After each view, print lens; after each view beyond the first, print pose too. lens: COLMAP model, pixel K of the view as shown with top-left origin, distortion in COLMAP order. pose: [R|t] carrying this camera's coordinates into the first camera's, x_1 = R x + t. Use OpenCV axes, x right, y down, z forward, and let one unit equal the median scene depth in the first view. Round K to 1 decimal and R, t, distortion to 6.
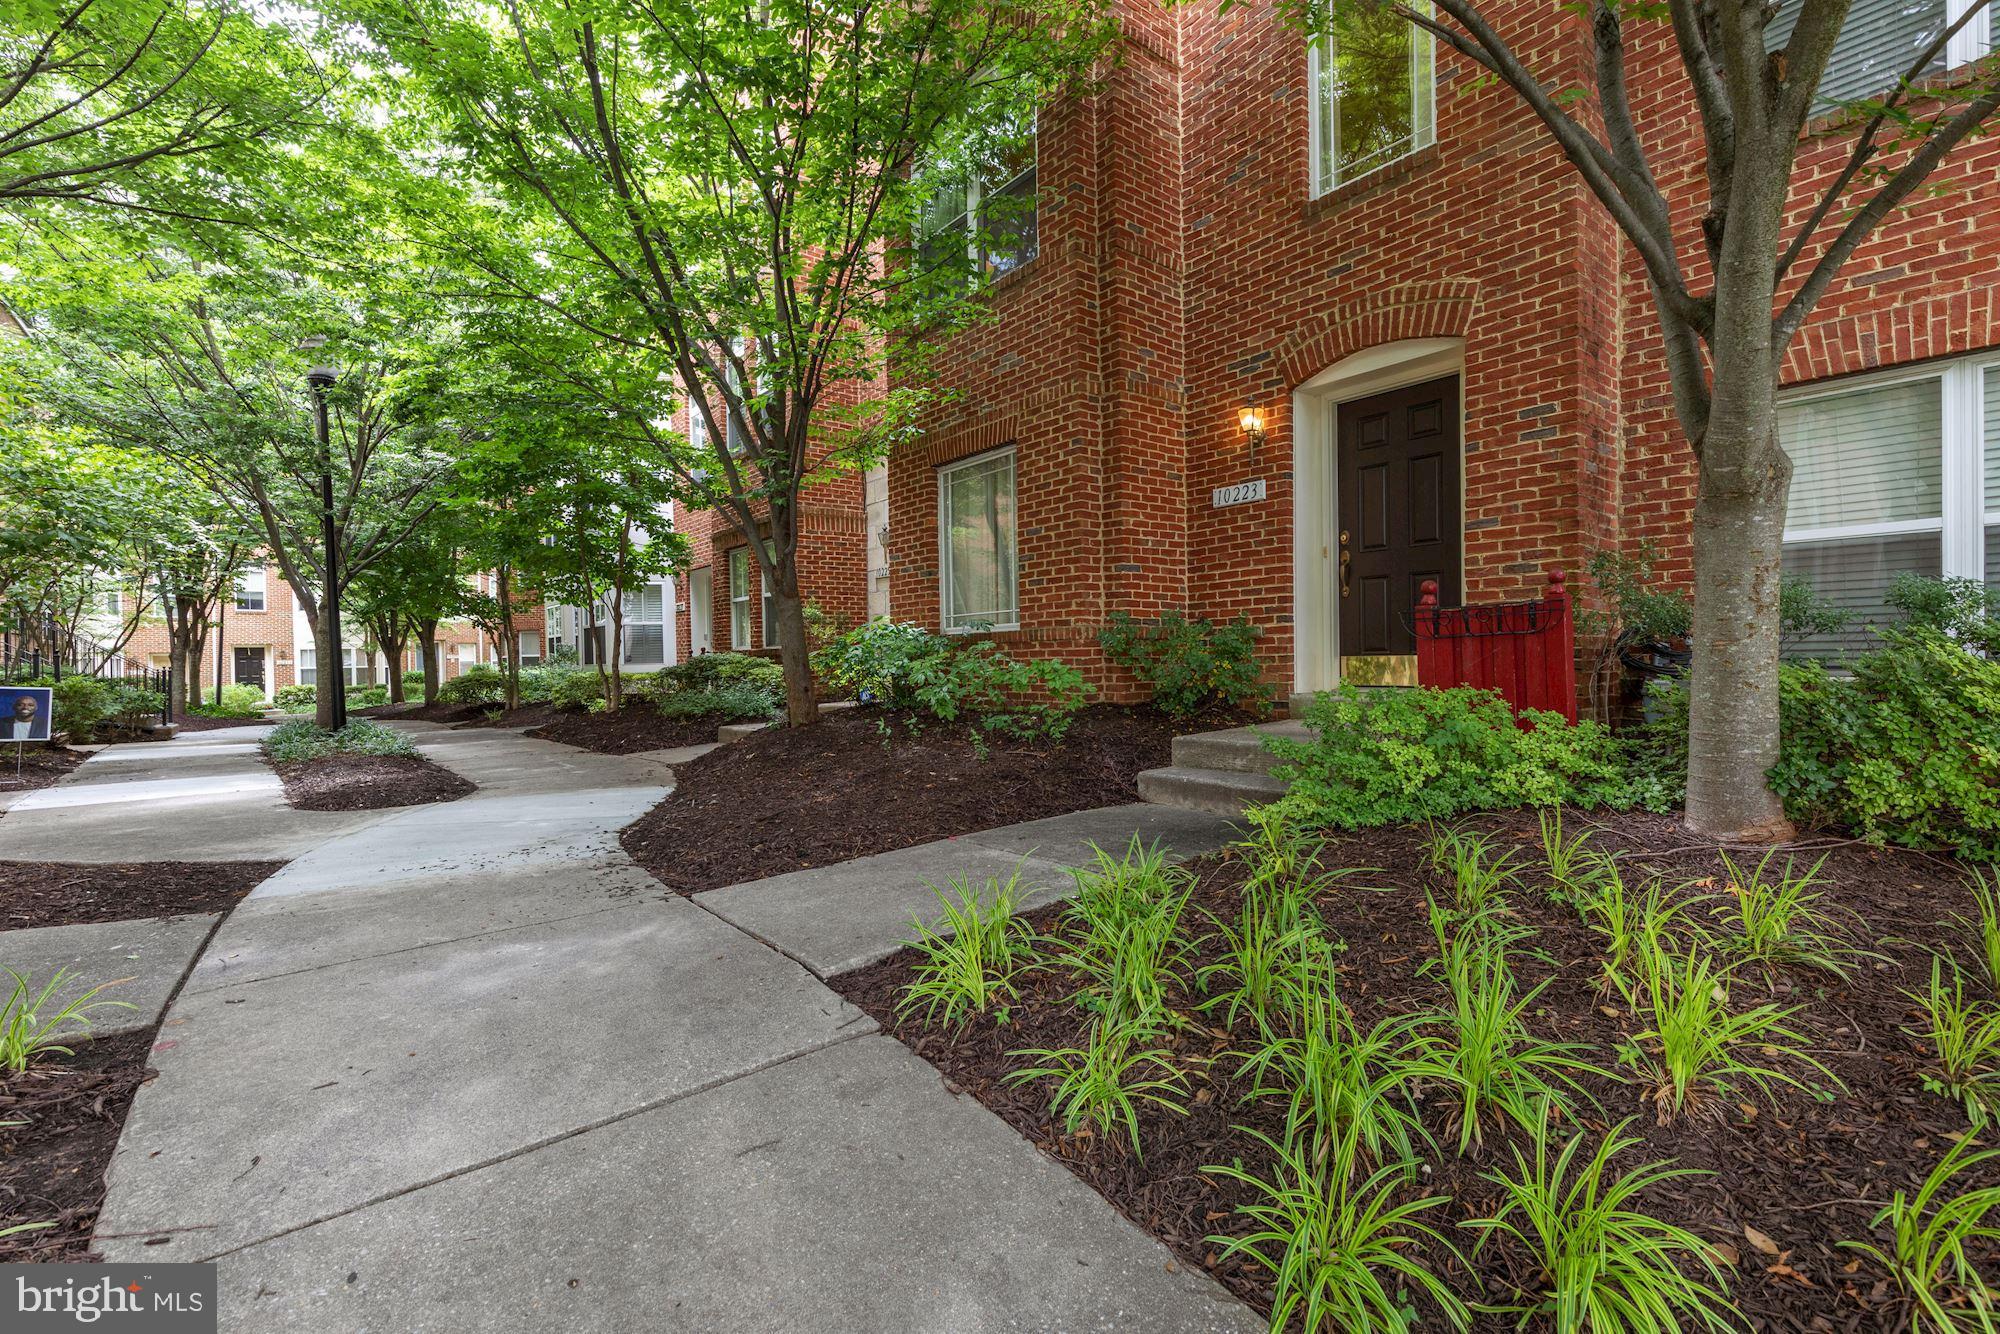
lens RADIAL K [[918.8, 0, 986.3], [0, 918.8, 676.0], [0, 0, 1]] dist [0.006676, -0.000836]
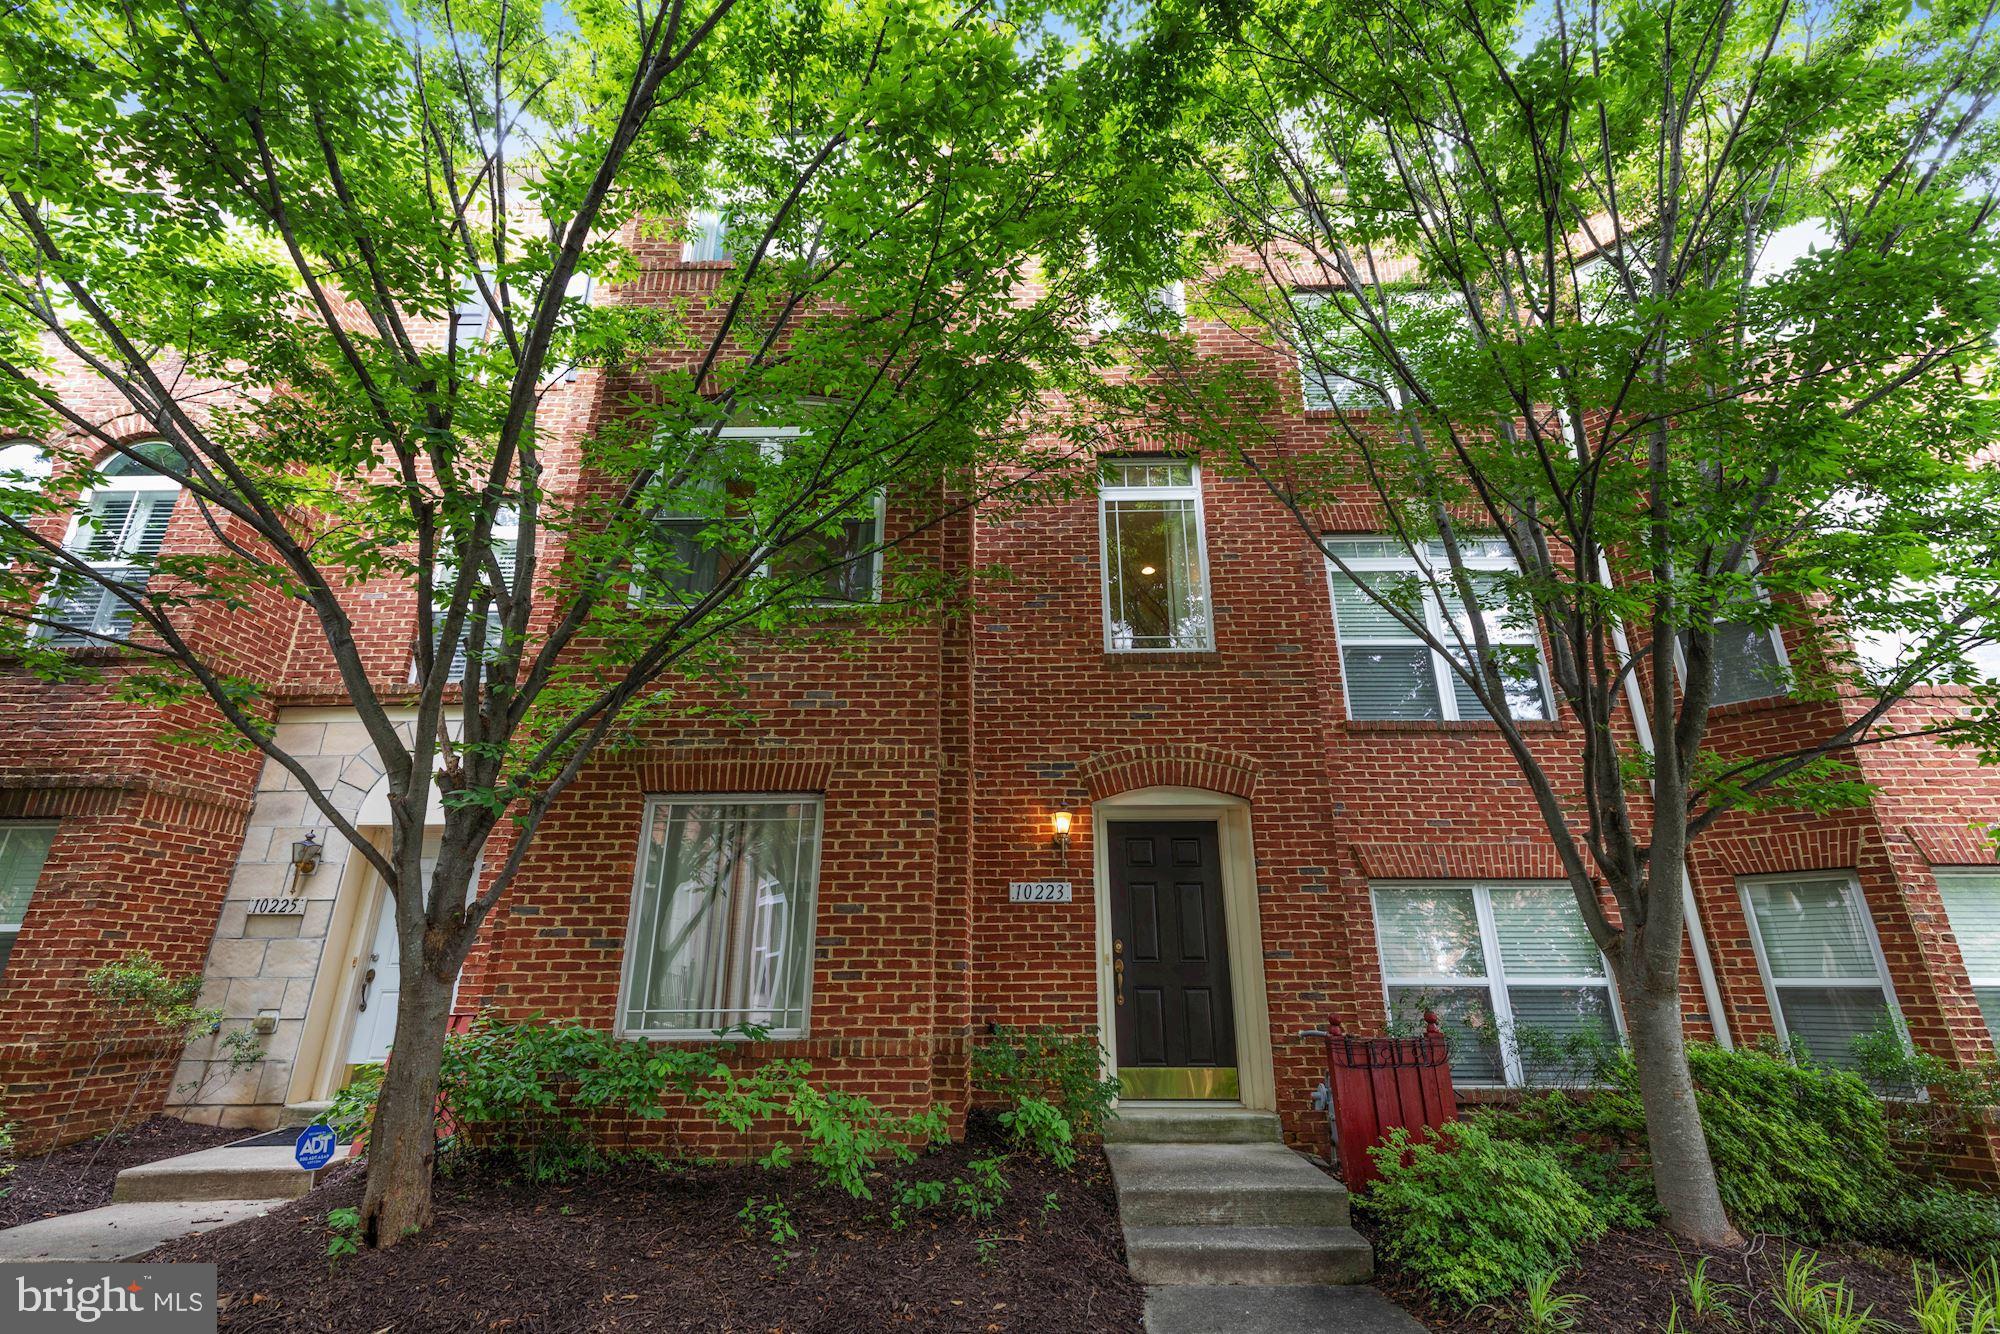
lens RADIAL K [[918.8, 0, 1001.6], [0, 918.8, 652.0], [0, 0, 1]] dist [0.006676, -0.000836]
pose [[0.609831, 0.286927, 0.738768, -0.584727], [0.005683, 0.930556, -0.366105, -0.077638], [-0.792511, 0.227460, 0.565852, 0.421289]]
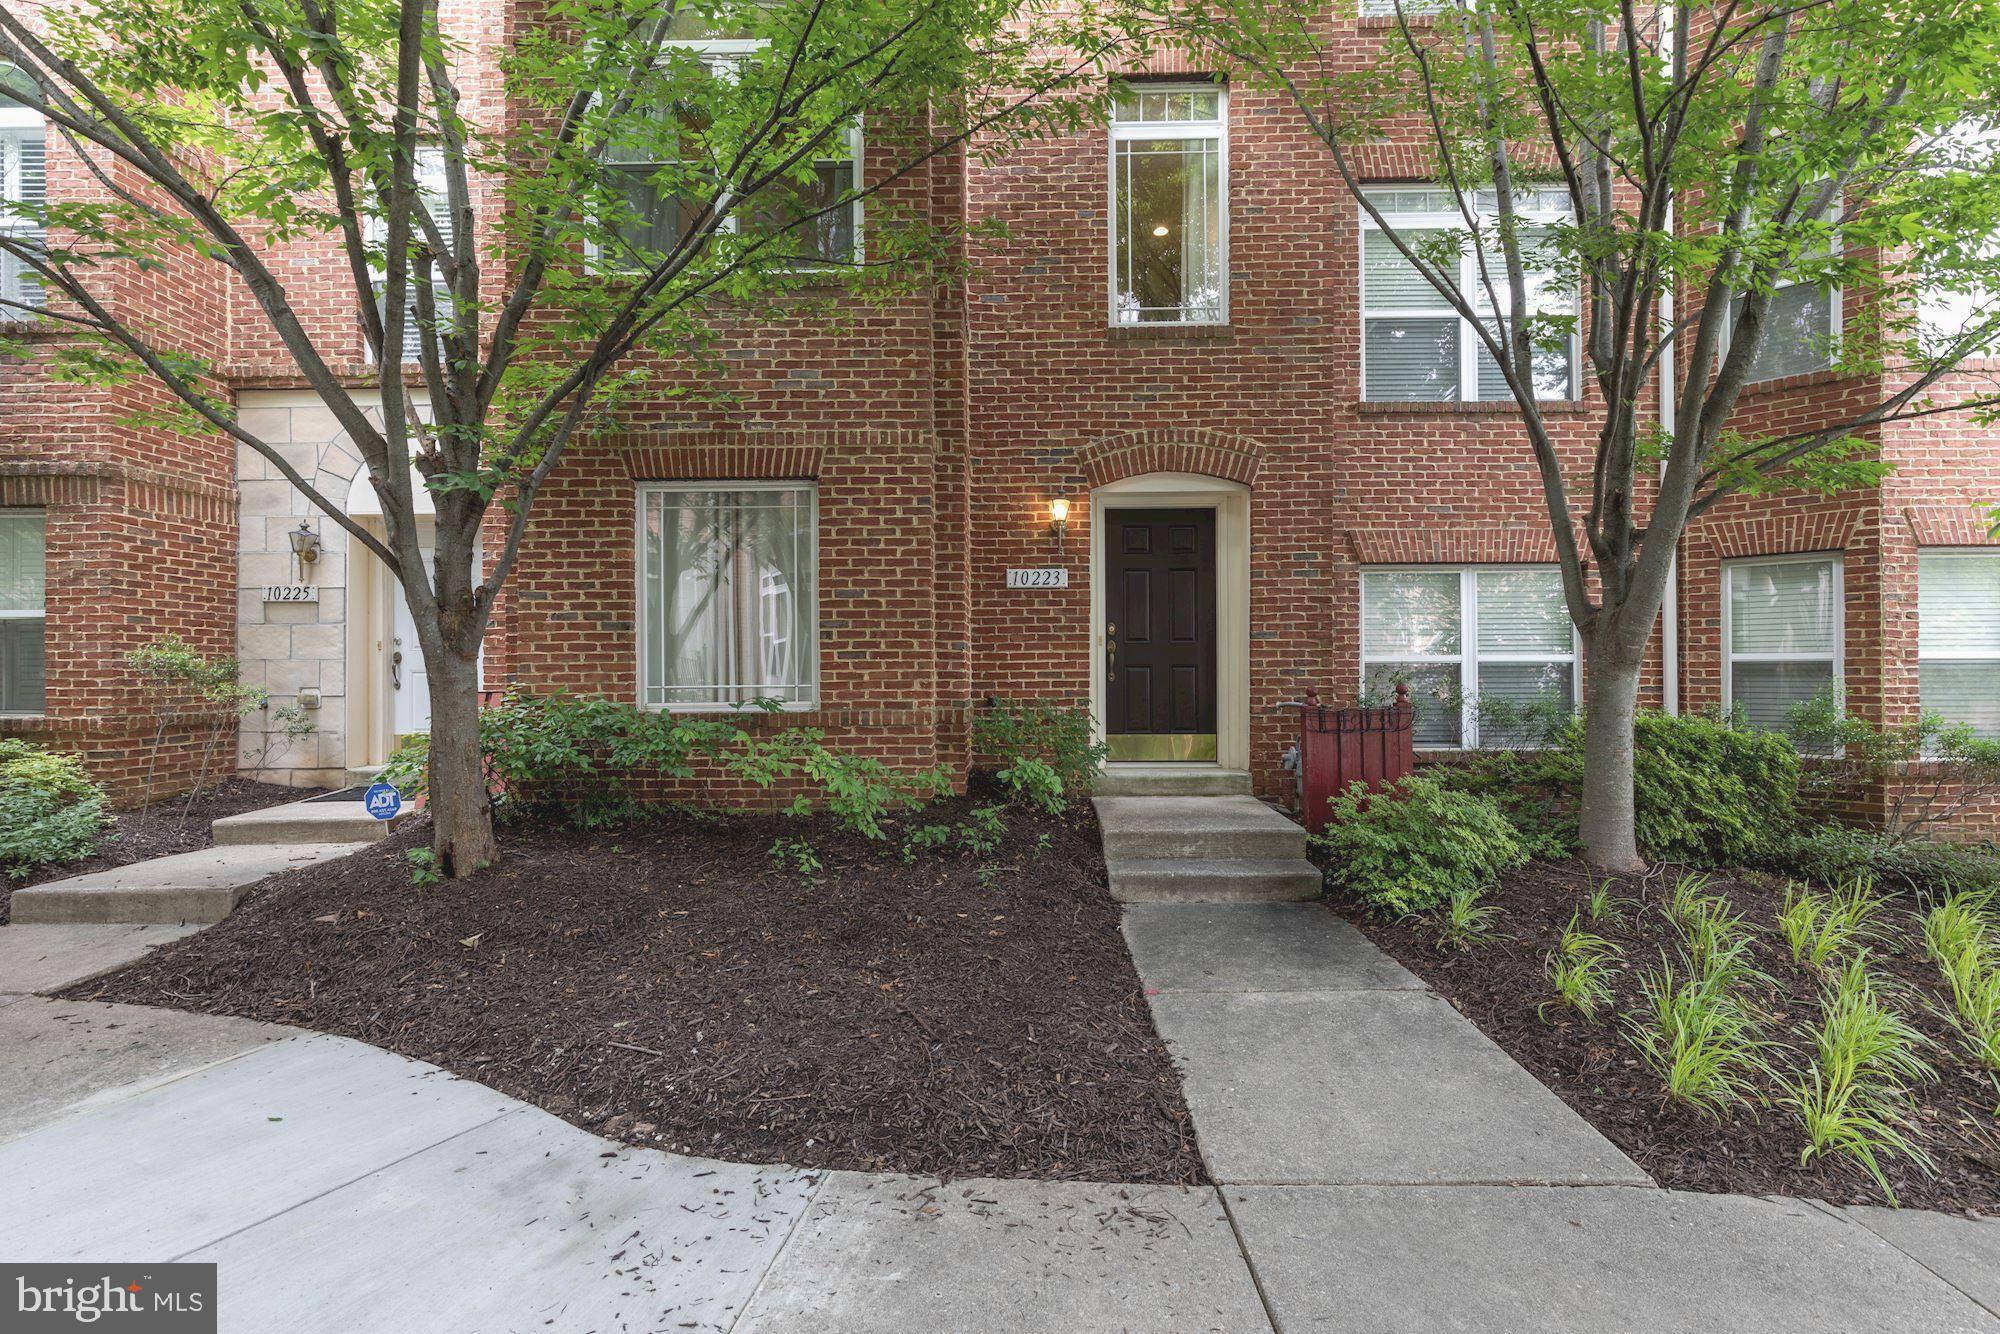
lens RADIAL K [[918.8, 0, 1001.3], [0, 918.8, 676.8], [0, 0, 1]] dist [0.006676, -0.000836]
pose [[0.608423, 0.011251, 0.793533, -0.575933], [0.010436, 0.999700, -0.022175, -0.068691], [-0.793544, 0.021773, 0.608123, 0.427913]]
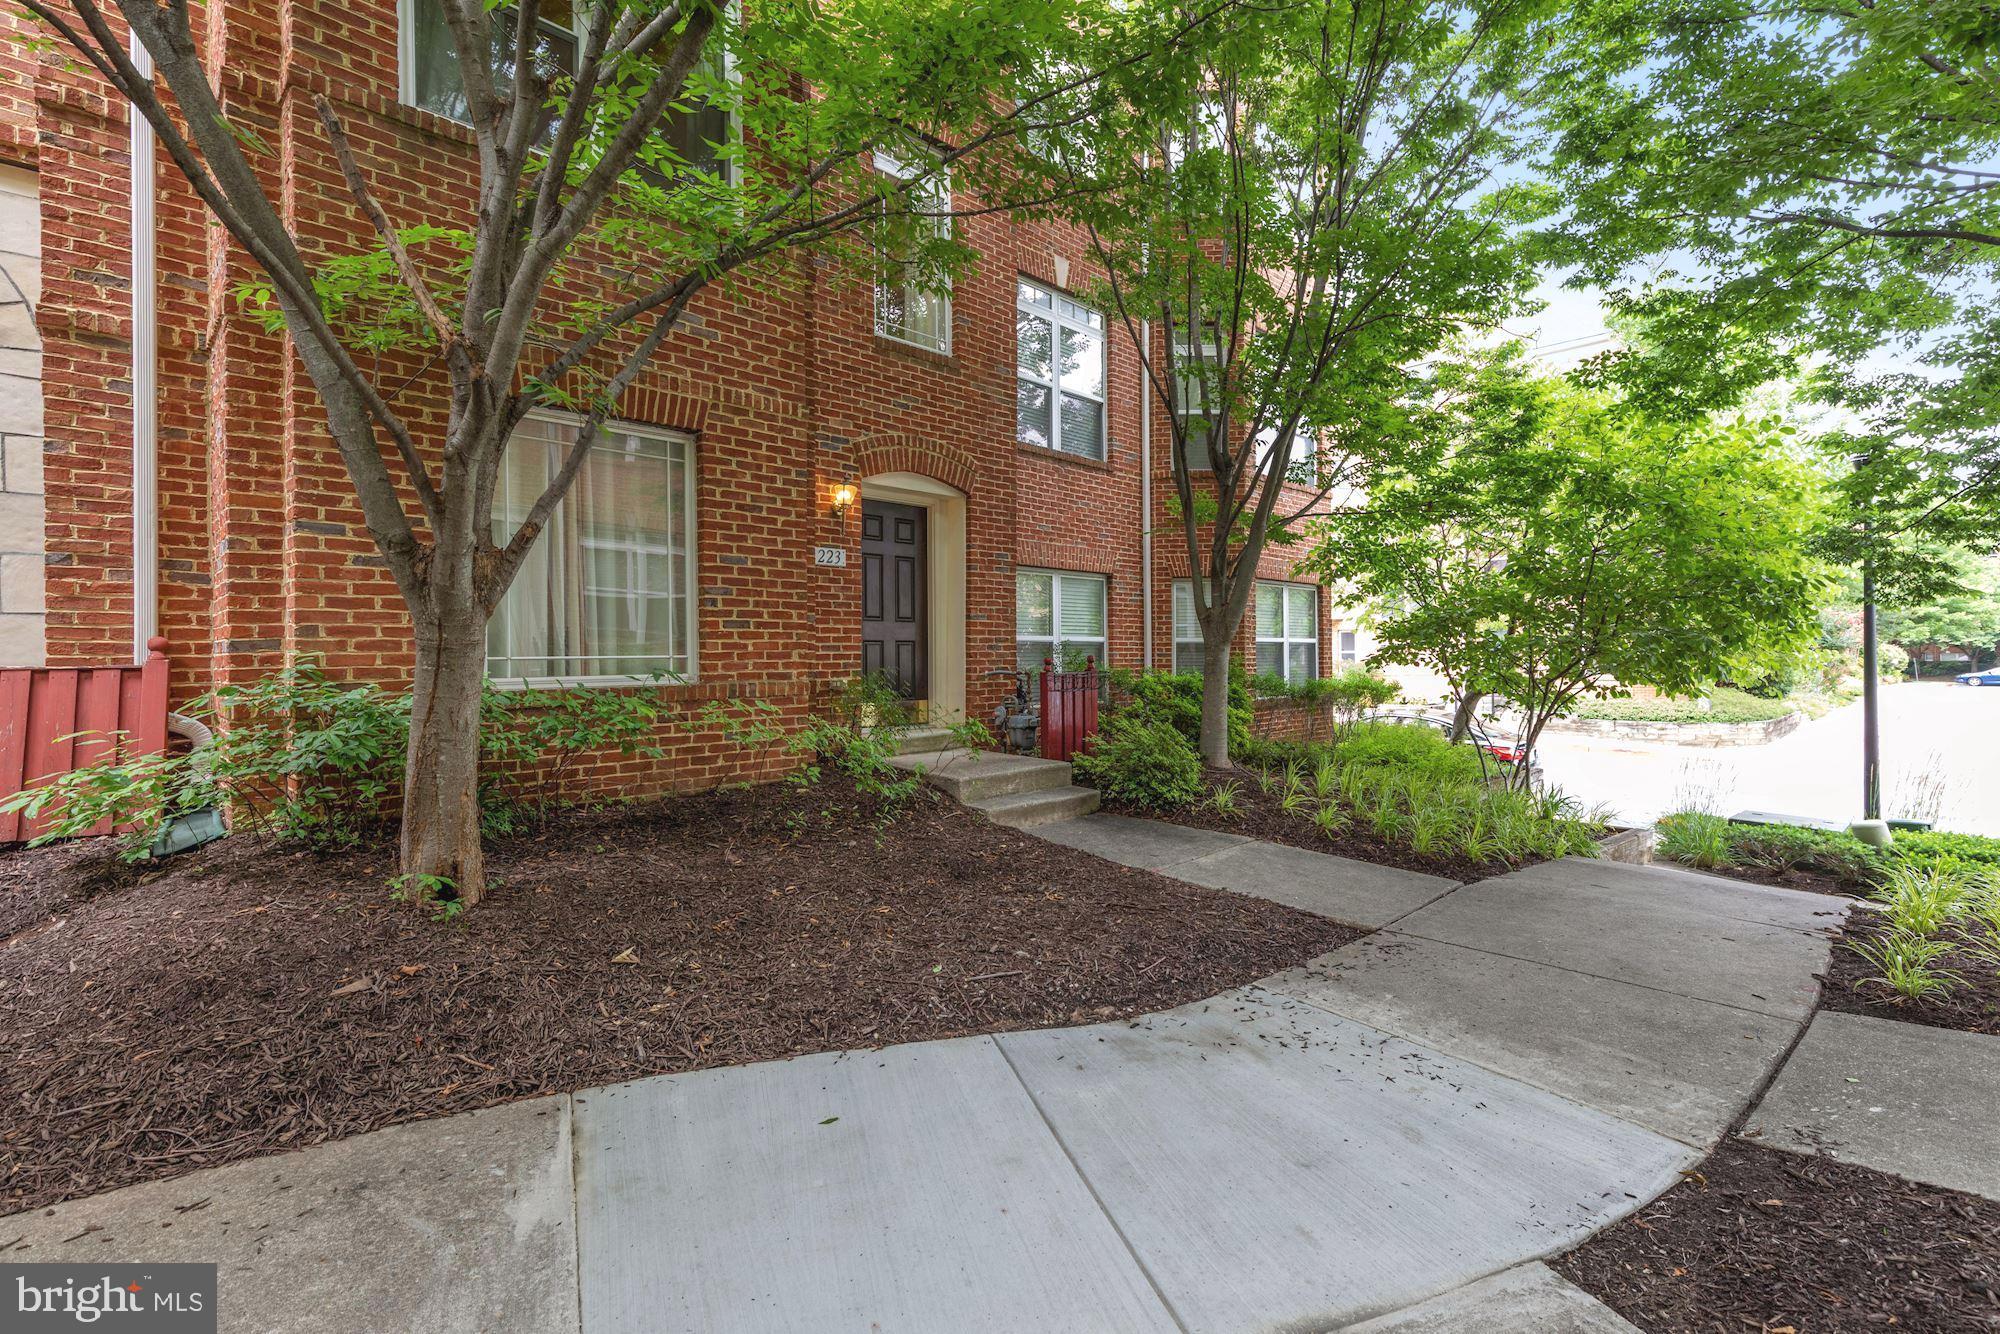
lens RADIAL K [[918.8, 0, 1022.5], [0, 918.8, 666.8], [0, 0, 1]] dist [0.006676, -0.000836]
pose [[-0.156099, 0.005228, 0.987728, -0.850079], [0.026886, 0.999638, -0.001042, -0.063414], [-0.987376, 0.026393, -0.156183, 0.971153]]
